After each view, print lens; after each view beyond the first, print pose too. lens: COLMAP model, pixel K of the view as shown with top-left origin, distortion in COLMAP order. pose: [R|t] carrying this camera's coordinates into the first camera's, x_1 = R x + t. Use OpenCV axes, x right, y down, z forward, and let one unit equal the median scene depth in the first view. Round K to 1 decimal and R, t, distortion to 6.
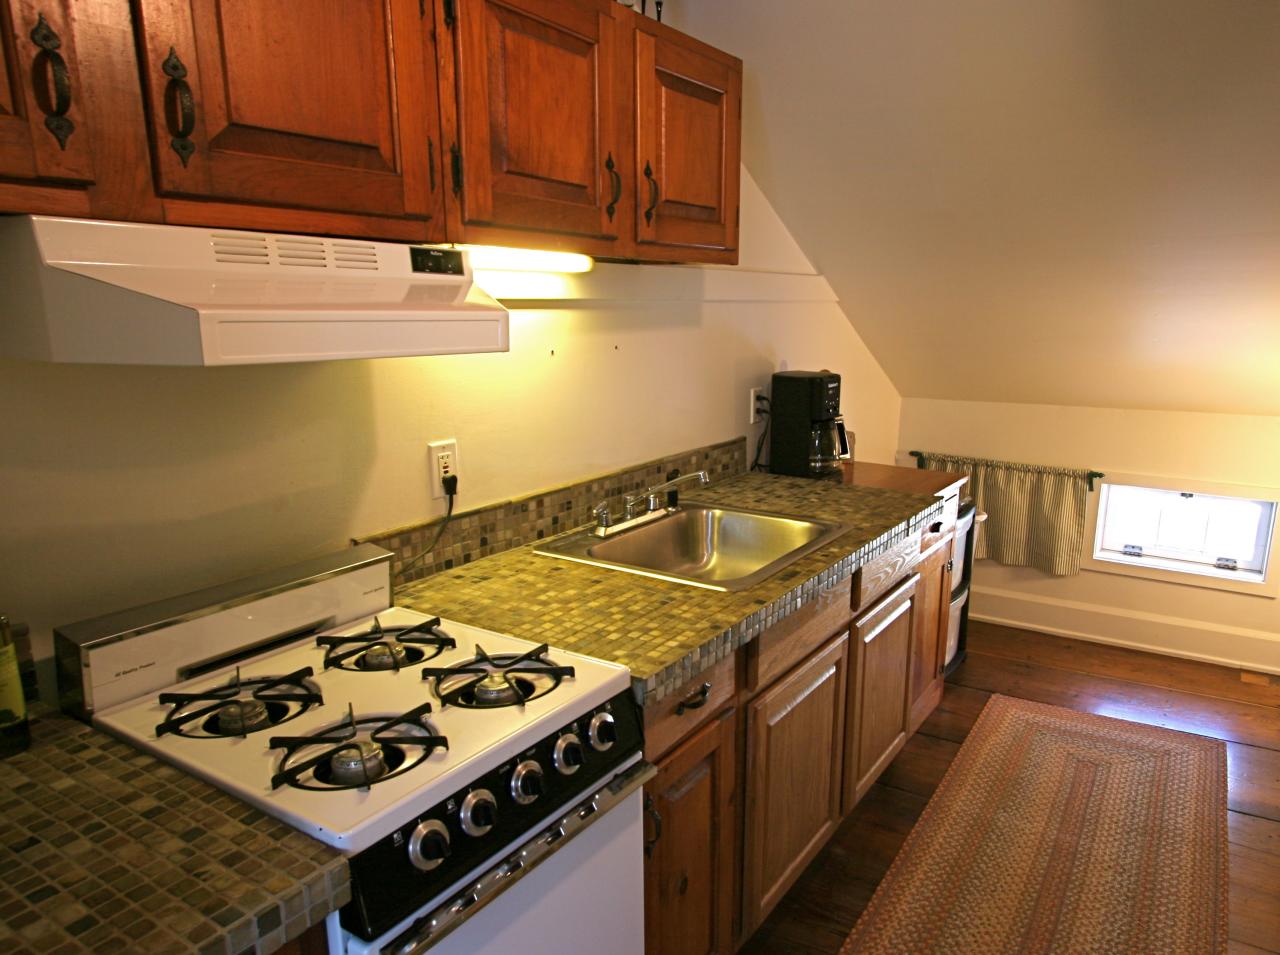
lens RADIAL K [[906.9, 0, 640.0], [0, 906.9, 477.5], [0, 0, 1]] dist [-0.006594, 0.001323]
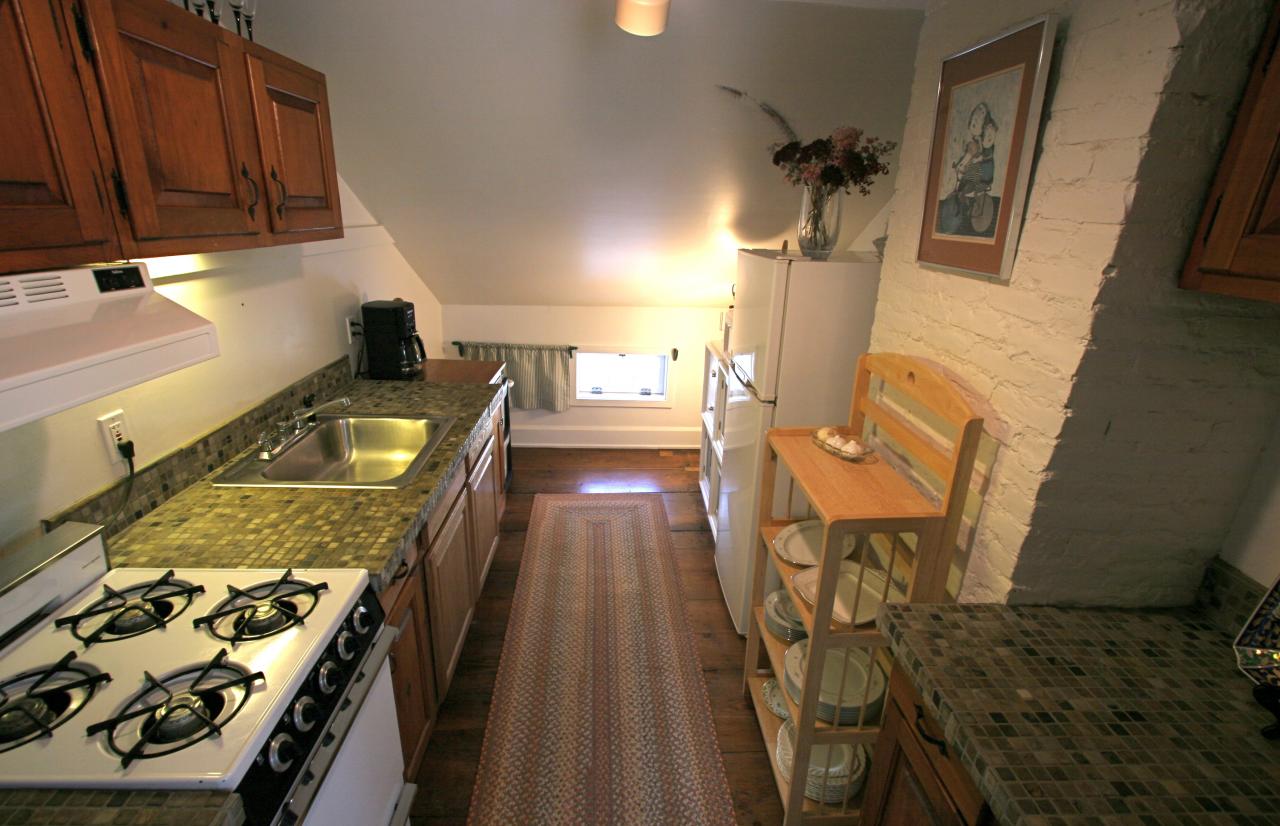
lens RADIAL K [[638.7, 0, 610.5], [0, 638.7, 437.9], [0, 0, 1]] dist [-0.002589, -0.000703]
pose [[0.832460, -0.190825, 0.520188, -0.119966], [0.109180, 0.976910, 0.183646, -0.090132], [-0.543222, -0.096084, 0.834073, -0.005665]]
